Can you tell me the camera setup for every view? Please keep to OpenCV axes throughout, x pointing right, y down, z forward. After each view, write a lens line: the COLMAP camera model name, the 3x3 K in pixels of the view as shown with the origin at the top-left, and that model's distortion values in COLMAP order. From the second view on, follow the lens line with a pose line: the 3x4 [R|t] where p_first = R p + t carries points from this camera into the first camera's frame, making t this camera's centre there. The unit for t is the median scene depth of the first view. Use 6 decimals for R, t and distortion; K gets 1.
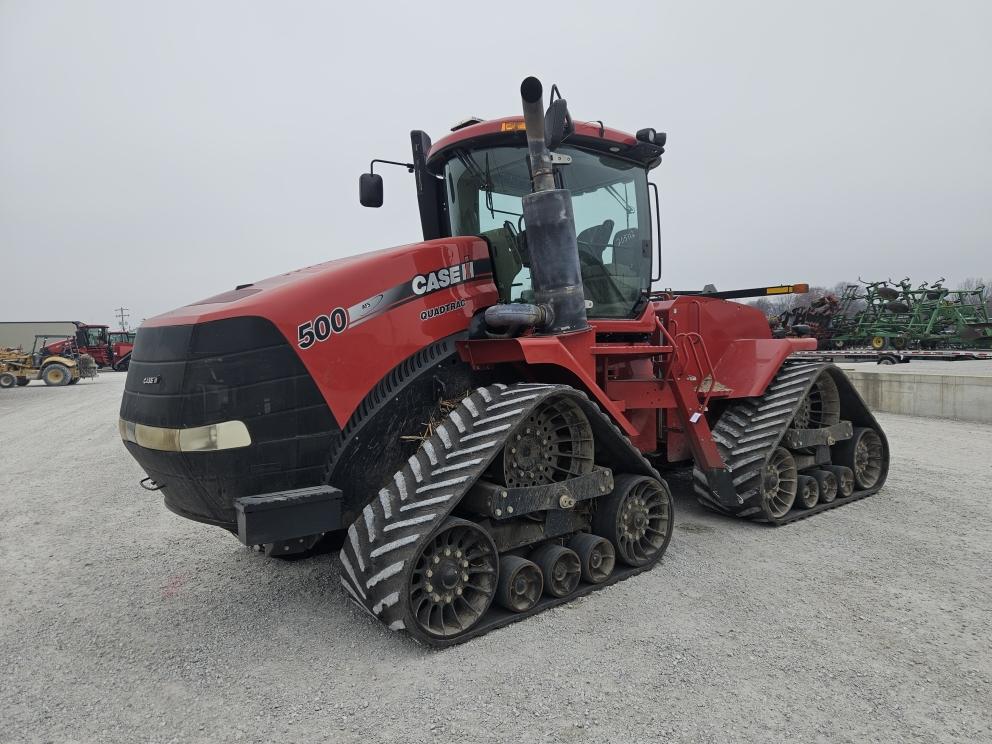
lens RADIAL K [[687.8, 0, 504.7], [0, 687.8, 383.9], [0, 0, 1]] dist [0.066568, -0.058943]
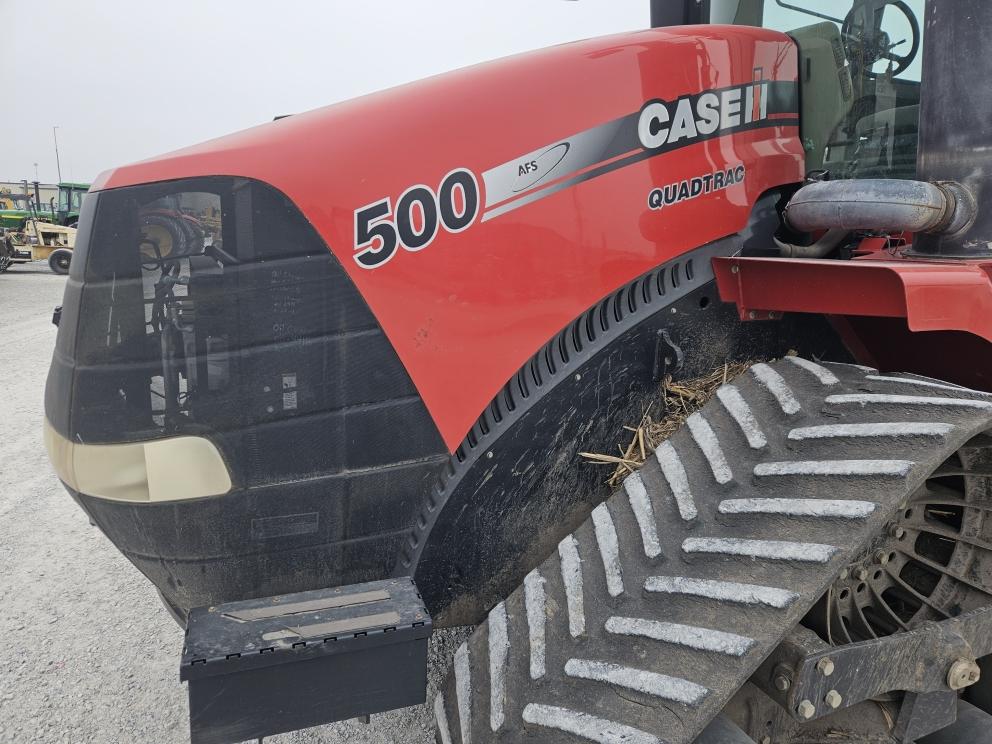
lens RADIAL K [[687.8, 0, 504.7], [0, 687.8, 383.9], [0, 0, 1]] dist [0.066568, -0.058943]
pose [[0.964885, 0.110208, -0.238434, -0.092827], [-0.071786, 0.983806, 0.164231, -0.048668], [0.252672, -0.141348, 0.957172, 0.537420]]
